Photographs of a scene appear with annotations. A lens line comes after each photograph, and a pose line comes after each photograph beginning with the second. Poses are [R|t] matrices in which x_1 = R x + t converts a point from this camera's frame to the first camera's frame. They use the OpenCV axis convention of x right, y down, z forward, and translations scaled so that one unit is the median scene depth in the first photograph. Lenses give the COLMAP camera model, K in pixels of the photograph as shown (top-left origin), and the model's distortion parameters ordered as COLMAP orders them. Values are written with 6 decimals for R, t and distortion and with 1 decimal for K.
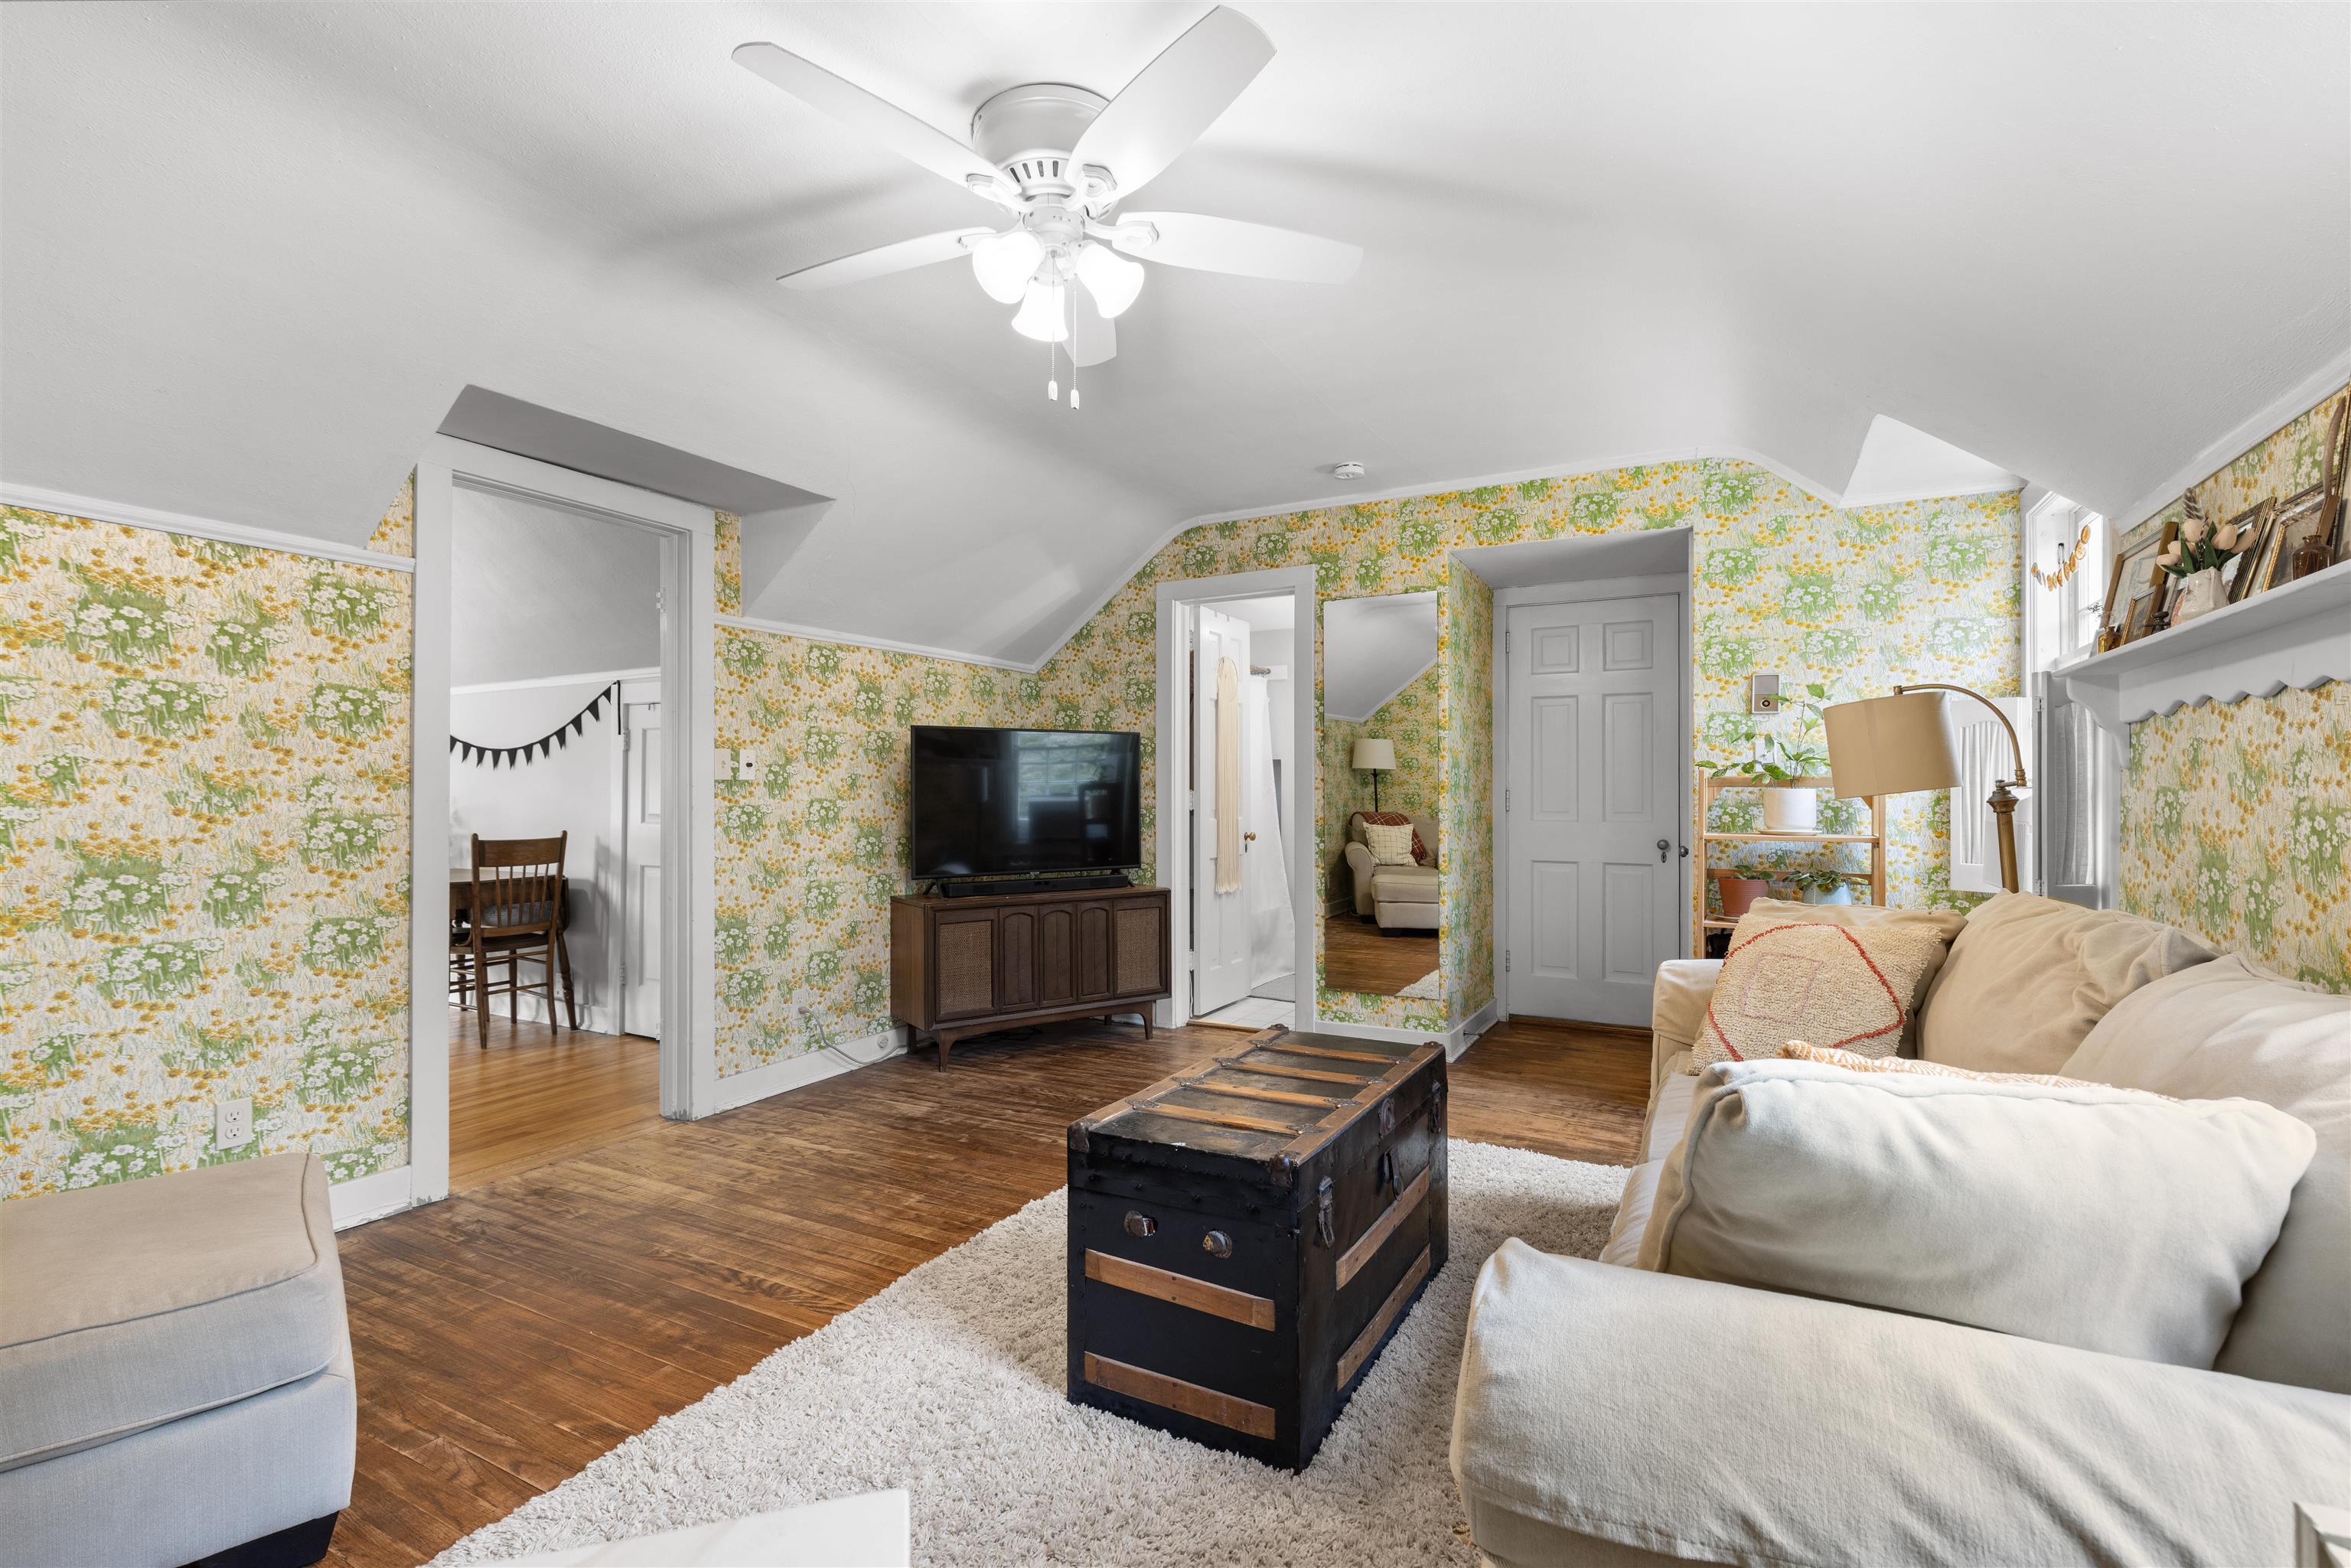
lens RADIAL K [[1073.1, 0, 1179.3], [0, 1073.1, 785.7], [0, 0, 1]] dist [0.003465, 0.000407]
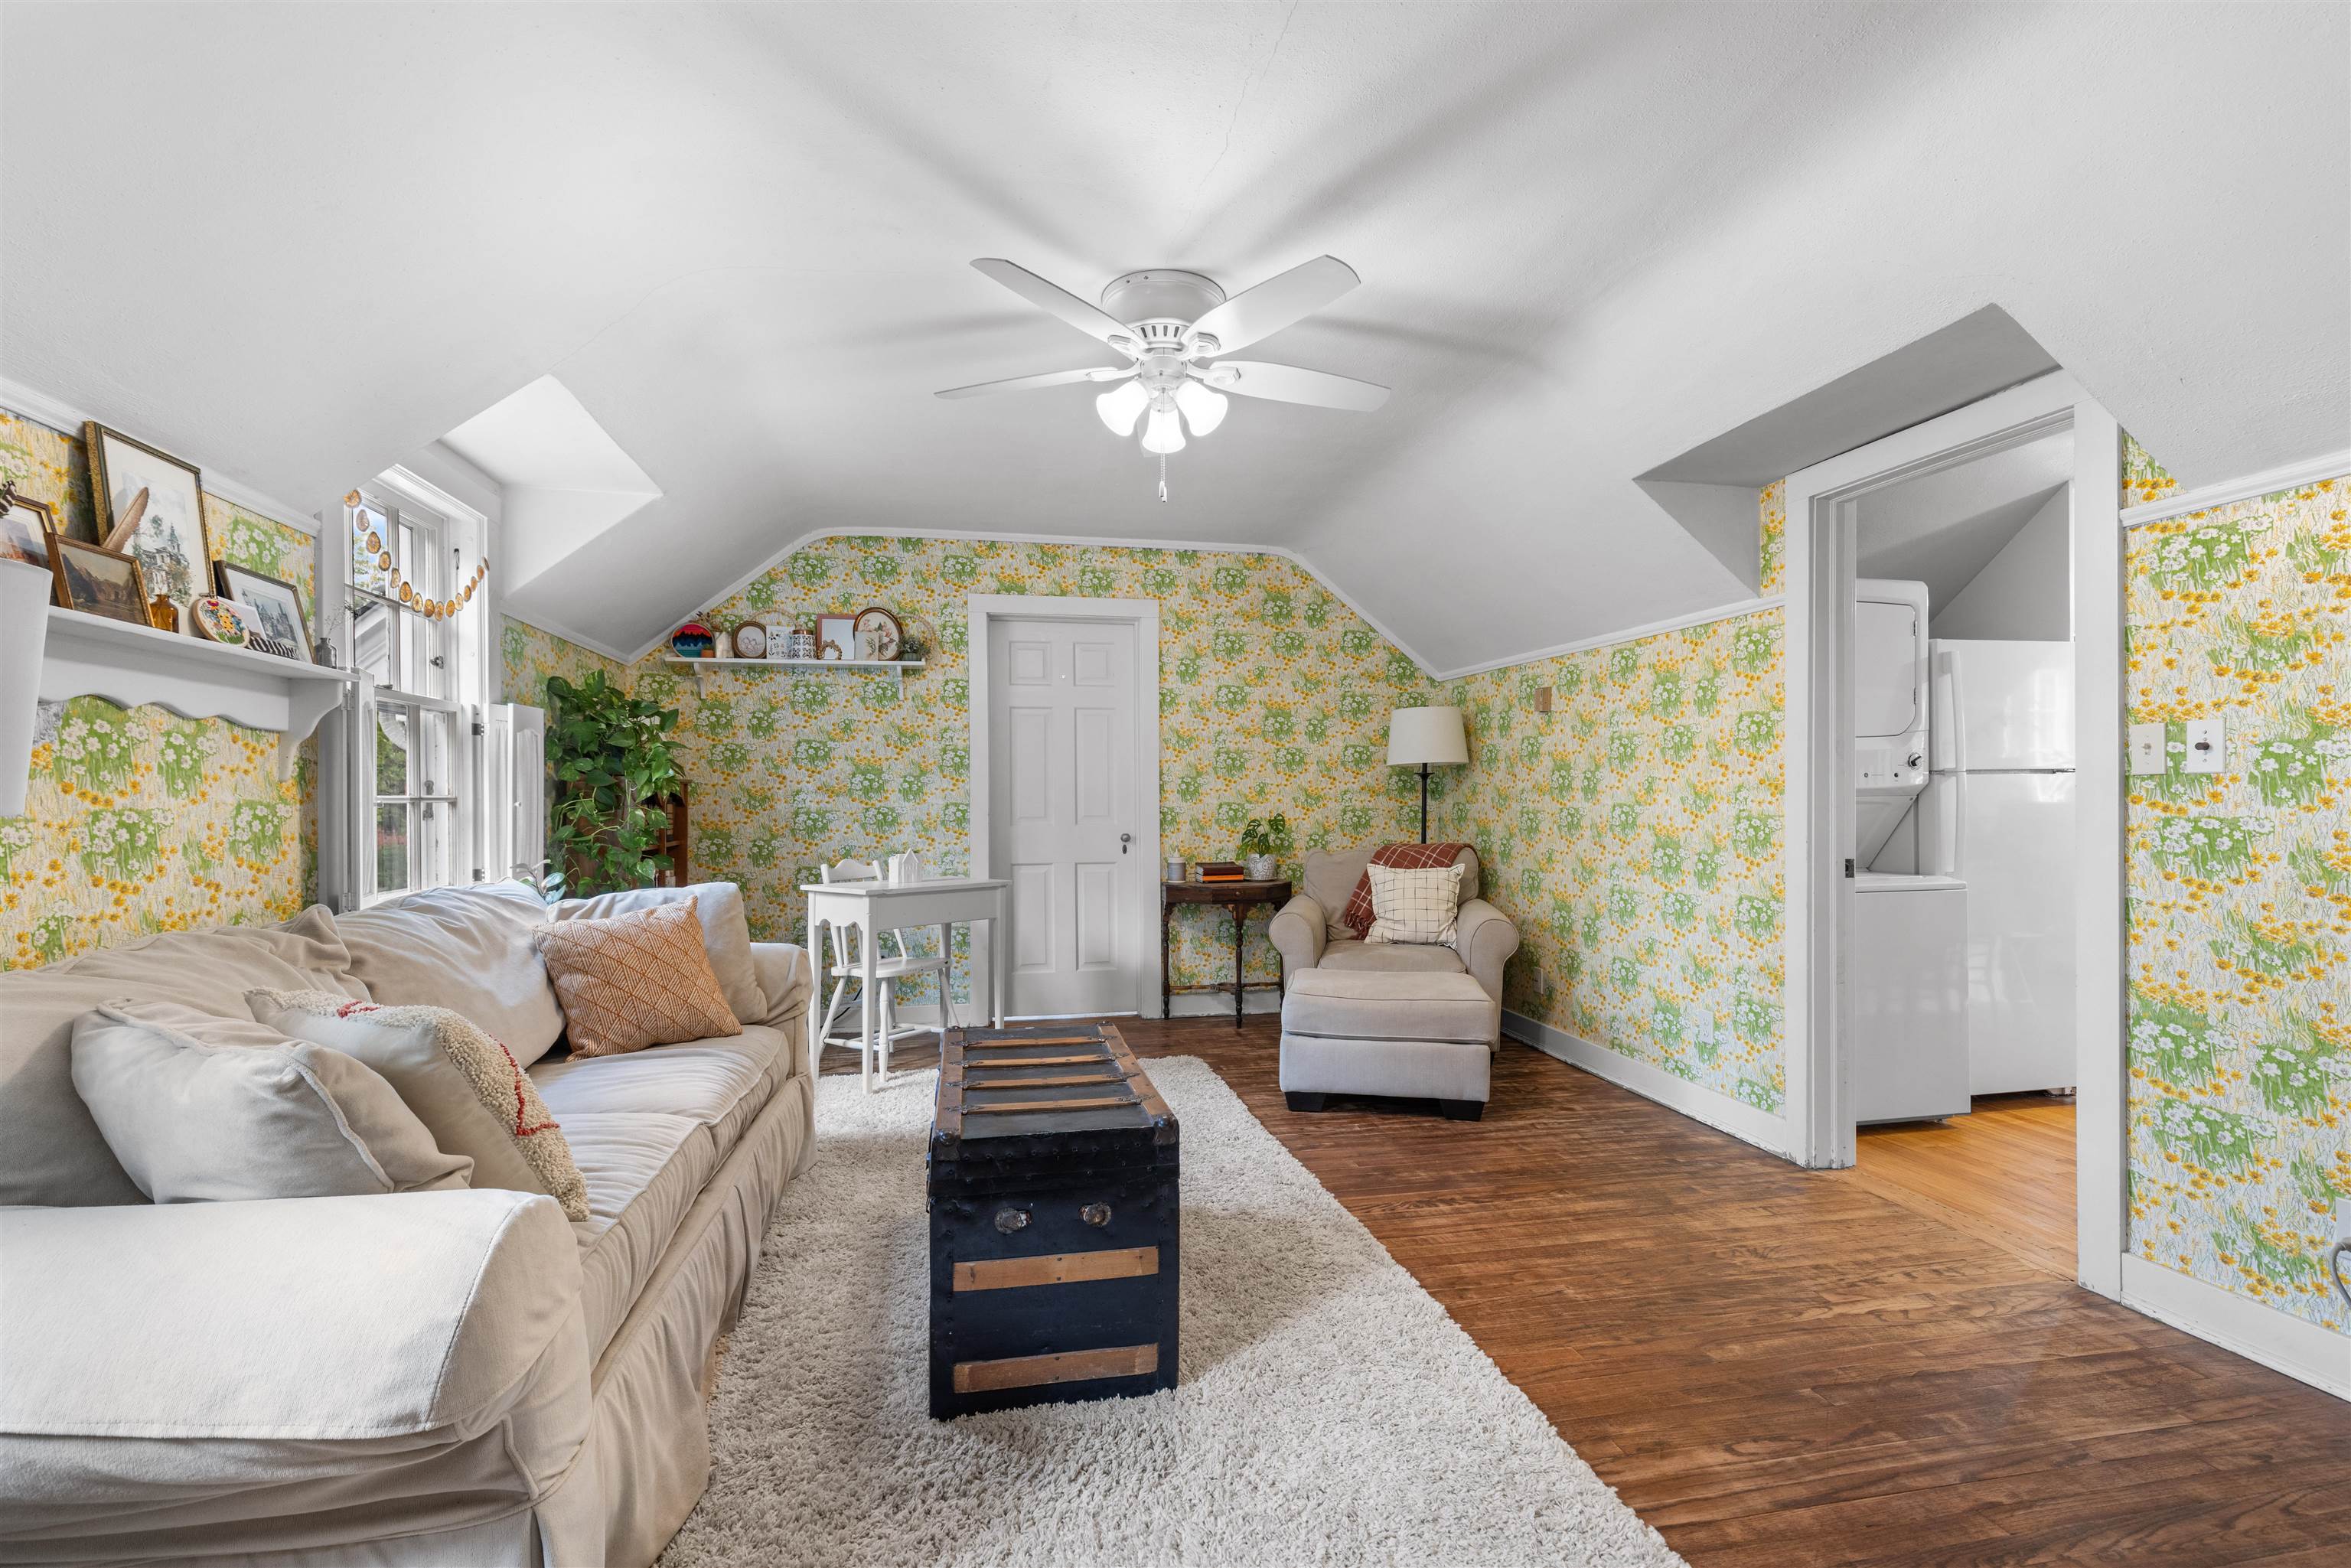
lens RADIAL K [[1073.1, 0, 1180.0], [0, 1073.1, 800.5], [0, 0, 1]] dist [0.003465, 0.000407]
pose [[-0.769953, 0.003605, -0.638091, 0.522217], [0.008340, 0.999955, -0.004414, 0.010185], [0.638046, -0.008720, -0.769949, 1.490252]]
